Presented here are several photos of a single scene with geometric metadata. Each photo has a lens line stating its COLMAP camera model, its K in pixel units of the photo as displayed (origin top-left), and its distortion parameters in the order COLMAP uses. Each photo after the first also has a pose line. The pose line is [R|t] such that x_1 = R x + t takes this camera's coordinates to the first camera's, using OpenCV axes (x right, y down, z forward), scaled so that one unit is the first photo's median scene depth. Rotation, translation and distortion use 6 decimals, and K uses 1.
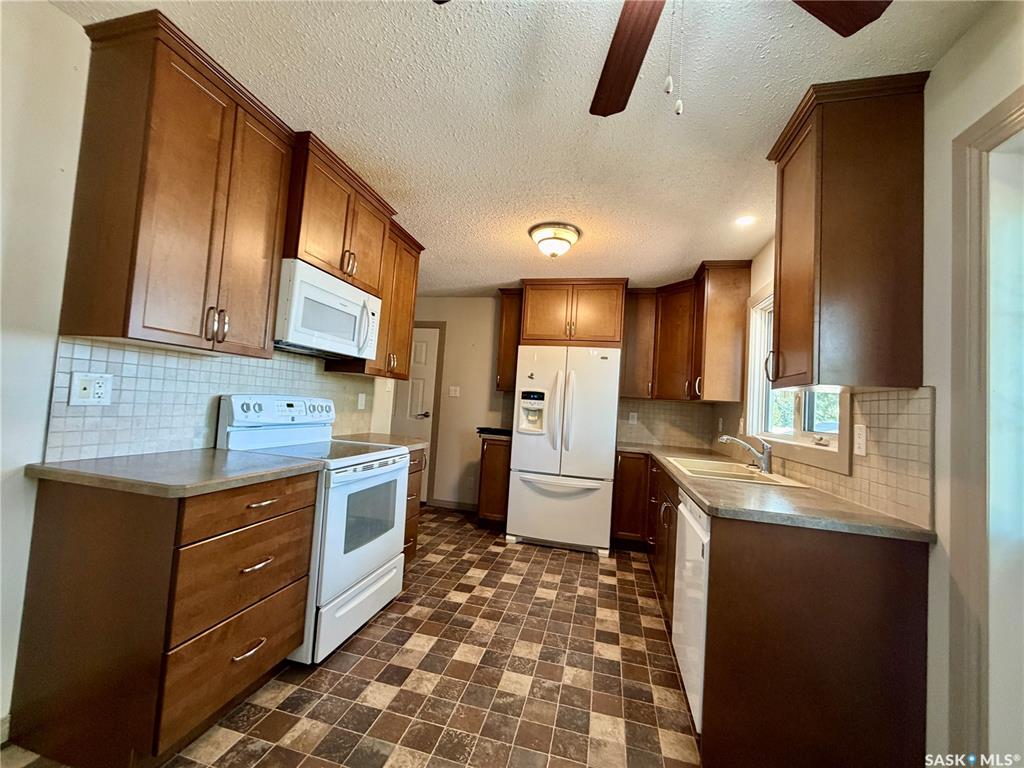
lens RADIAL K [[408.2, 0, 507.2], [0, 408.2, 384.0], [0, 0, 1]] dist [0.000804, 0.000188]
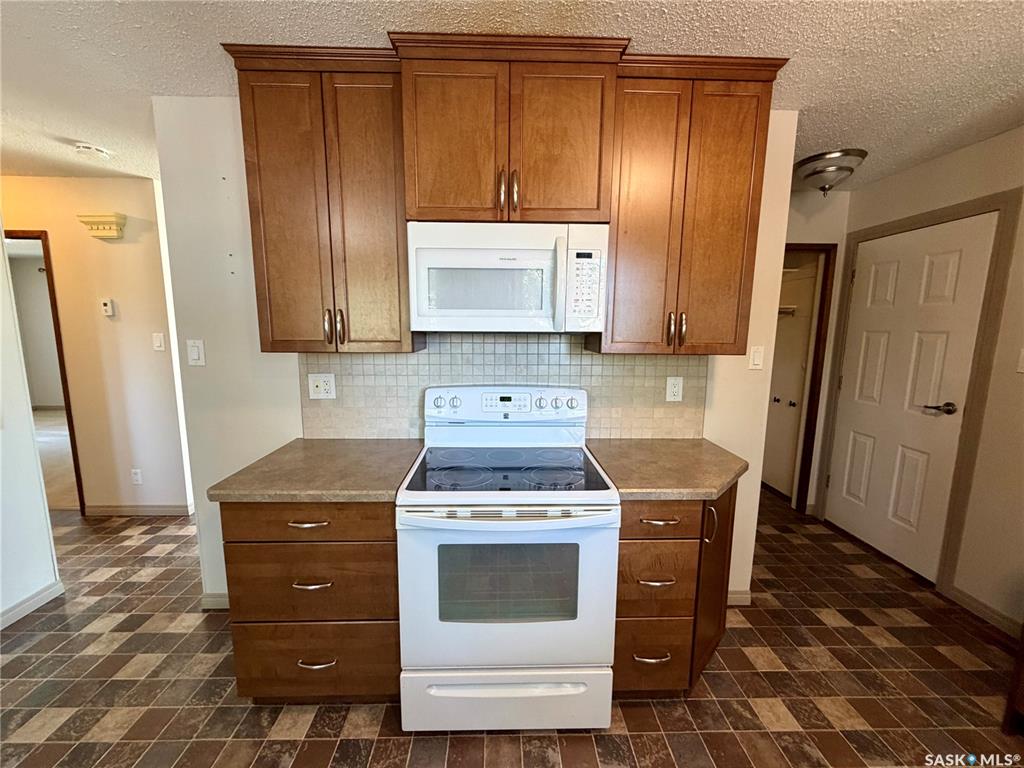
lens RADIAL K [[408.2, 0, 507.2], [0, 408.2, 384.0], [0, 0, 1]] dist [0.000804, 0.000188]
pose [[0.263075, 0.073810, -0.961948, 0.159826], [0.056770, 0.994157, 0.091807, -0.033379], [0.963104, -0.078762, 0.257347, 0.513056]]
